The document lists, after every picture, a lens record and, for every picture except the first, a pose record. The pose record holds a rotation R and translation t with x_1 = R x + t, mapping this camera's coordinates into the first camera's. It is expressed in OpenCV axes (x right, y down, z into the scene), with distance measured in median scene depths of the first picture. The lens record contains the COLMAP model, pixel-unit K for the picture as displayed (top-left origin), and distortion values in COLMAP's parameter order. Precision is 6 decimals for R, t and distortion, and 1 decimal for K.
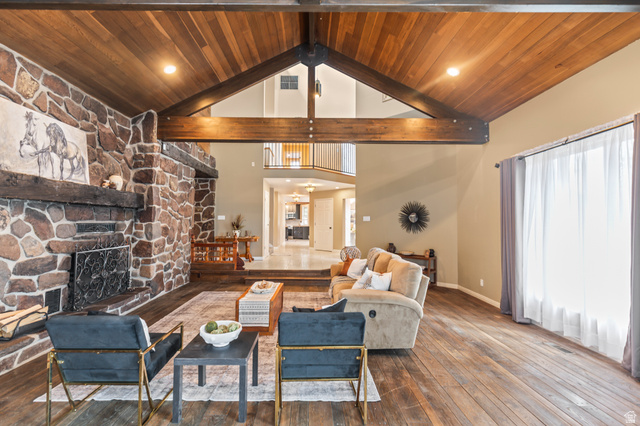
lens RADIAL K [[291.3, 0, 312.5], [0, 291.3, 210.7], [0, 0, 1]] dist [0.010599, -0.002471]
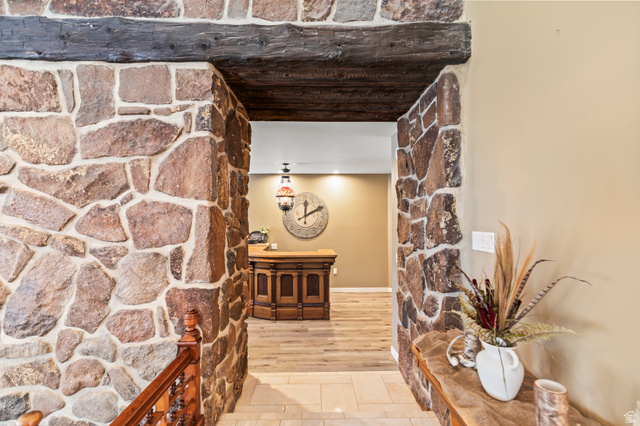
lens RADIAL K [[291.3, 0, 314.8], [0, 291.3, 213.2], [0, 0, 1]] dist [0.010599, -0.002471]
pose [[0.008810, -0.015059, -0.999848, -0.188336], [0.047301, 0.998774, -0.014626, 0.002923], [0.998842, -0.047164, 0.009511, 1.451331]]
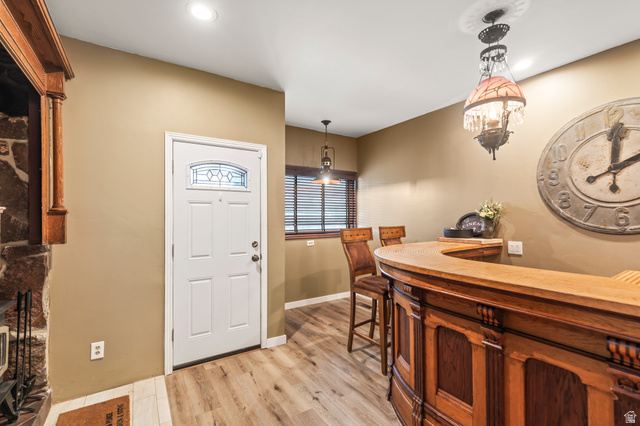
lens RADIAL K [[291.3, 0, 317.6], [0, 291.3, 212.3], [0, 0, 1]] dist [0.010599, -0.002471]
pose [[-0.839505, -0.004606, -0.543332, -0.818429], [0.022889, 0.998777, -0.043833, 0.066317], [0.542870, -0.049234, -0.838373, 1.541825]]
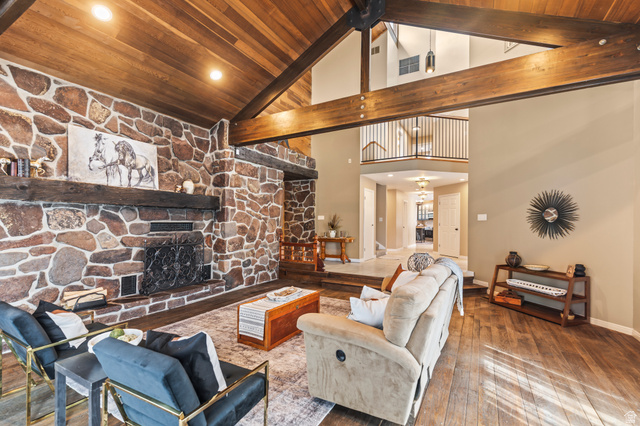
lens RADIAL K [[291.3, 0, 323.1], [0, 291.3, 219.4], [0, 0, 1]] dist [0.010599, -0.002471]
pose [[0.870014, -0.005368, -0.492998, 0.300723], [0.018942, 0.999566, 0.022545, 0.012071], [0.492664, -0.028953, 0.869738, 0.227168]]
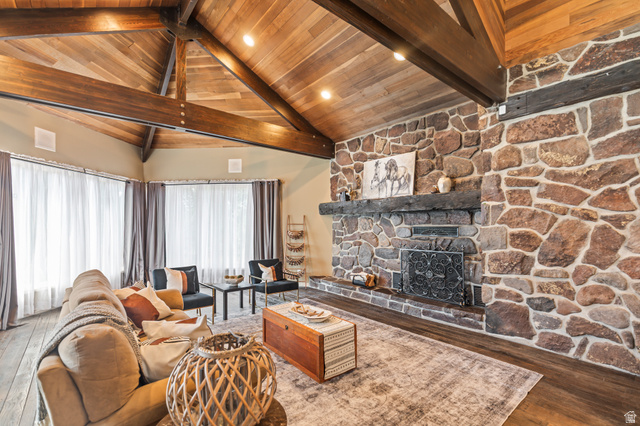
lens RADIAL K [[291.3, 0, 318.6], [0, 291.3, 222.7], [0, 0, 1]] dist [0.010599, -0.002471]
pose [[-0.779193, -0.010856, -0.626689, 0.219452], [0.020444, 0.998878, -0.042723, 0.052663], [0.626450, -0.046102, -0.778097, 1.280715]]
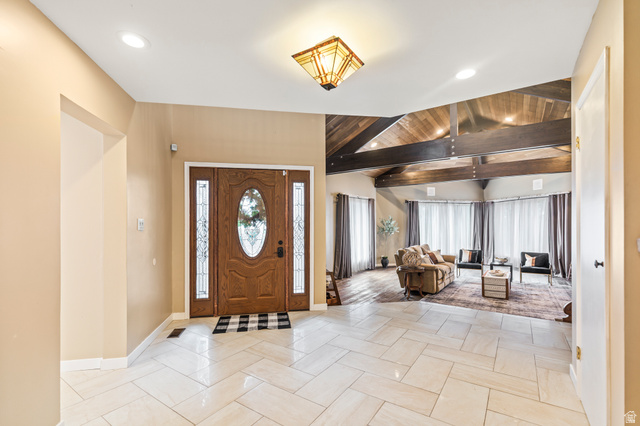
lens RADIAL K [[291.3, 0, 317.1], [0, 291.3, 222.9], [0, 0, 1]] dist [0.010599, -0.002471]
pose [[-0.817862, 0.000093, 0.575414, -0.224018], [-0.025625, 0.999002, -0.036583, 0.065996], [-0.574843, -0.044665, -0.817044, 2.239255]]
